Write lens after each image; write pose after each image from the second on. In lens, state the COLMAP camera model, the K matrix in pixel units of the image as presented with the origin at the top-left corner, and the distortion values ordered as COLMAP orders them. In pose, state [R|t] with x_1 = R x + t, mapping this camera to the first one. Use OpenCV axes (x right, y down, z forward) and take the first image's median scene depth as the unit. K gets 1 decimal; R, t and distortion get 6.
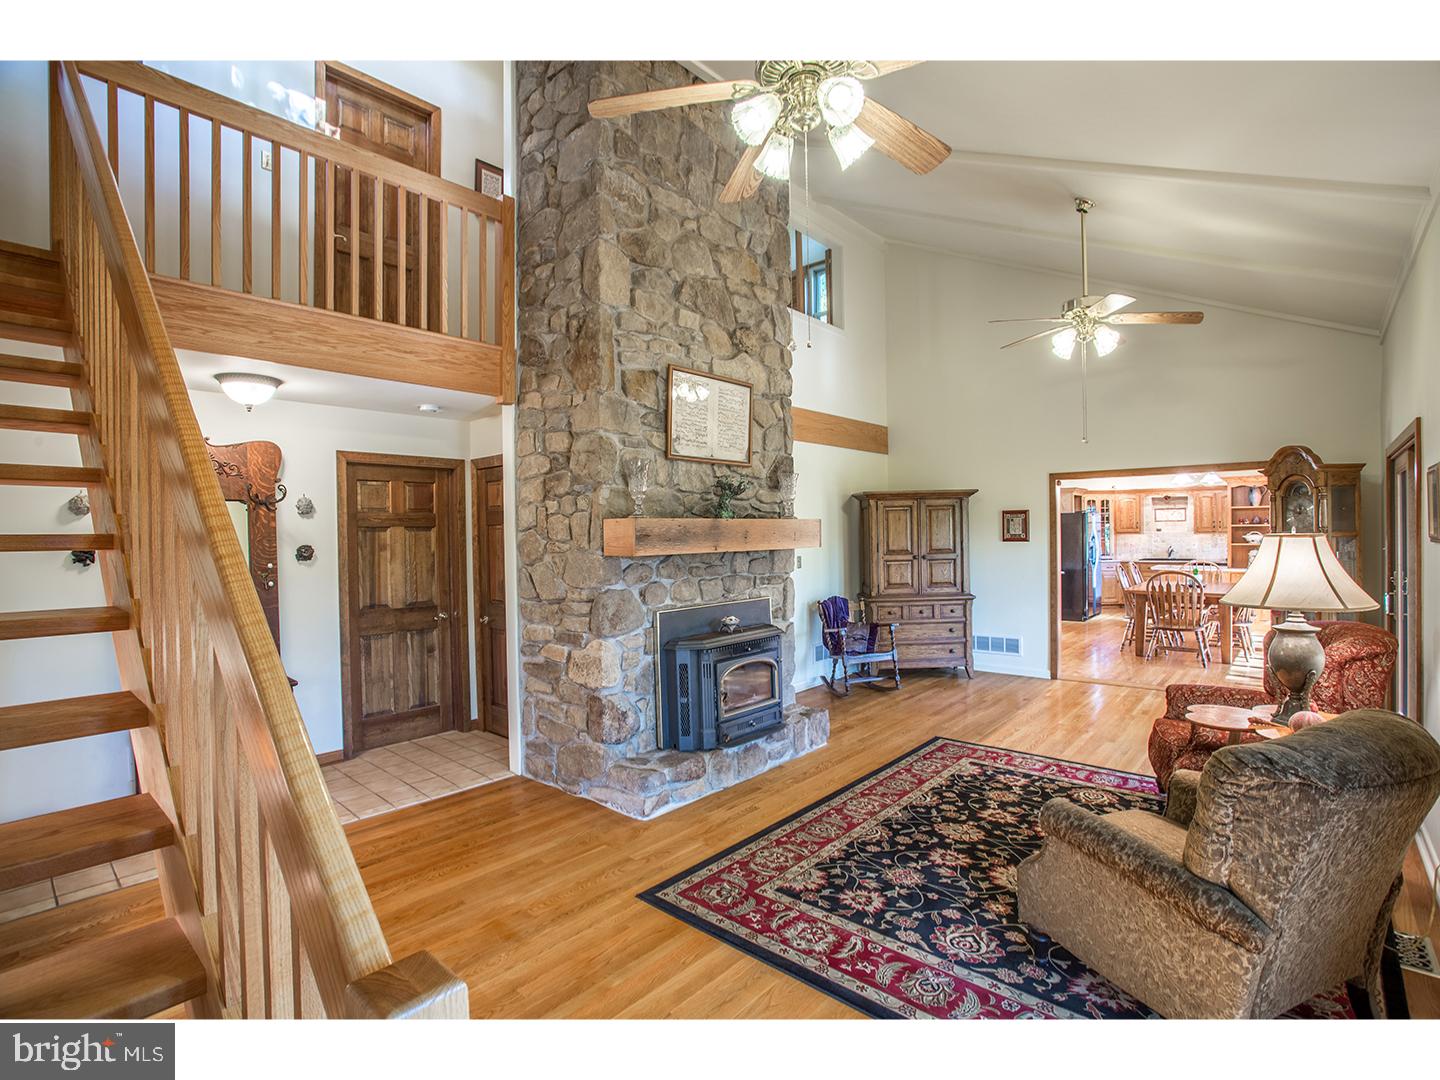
lens RADIAL K [[682.6, 0, 716.8], [0, 682.6, 534.4], [0, 0, 1]] dist [0.002050, 0.000780]
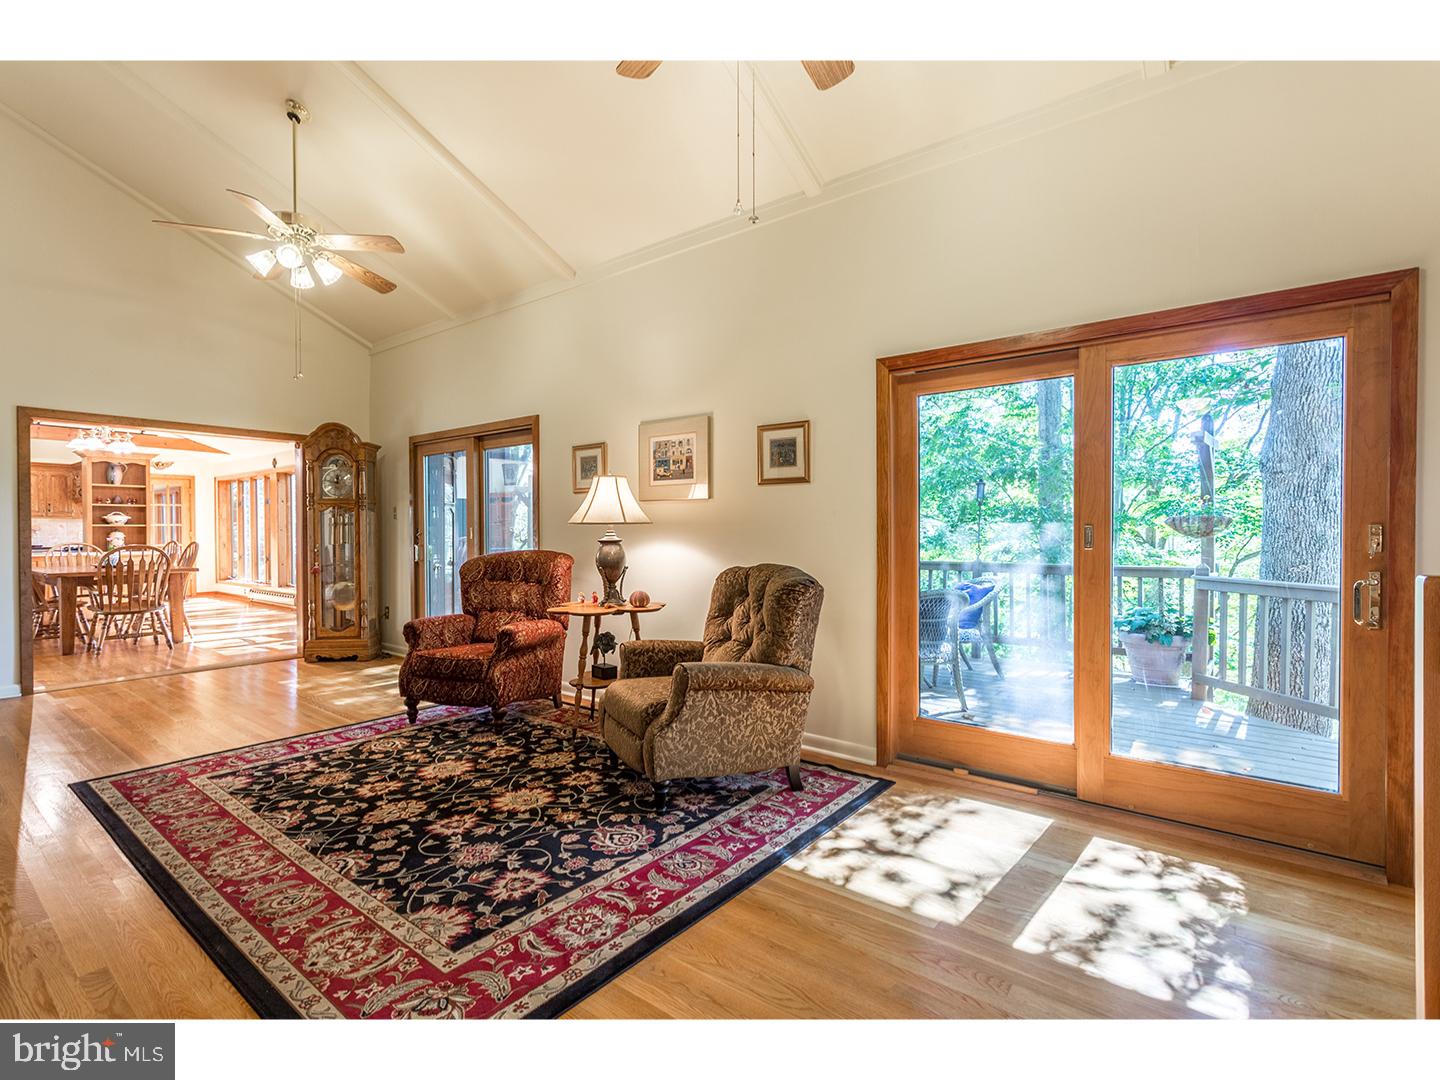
lens RADIAL K [[682.6, 0, 714.1], [0, 682.6, 537.6], [0, 0, 1]] dist [0.002050, 0.000780]
pose [[-0.037030, 0.011627, 0.999247, -0.443746], [0.002326, 0.999931, -0.011549, 0.115055], [-0.999311, 0.001896, -0.037055, 0.618646]]
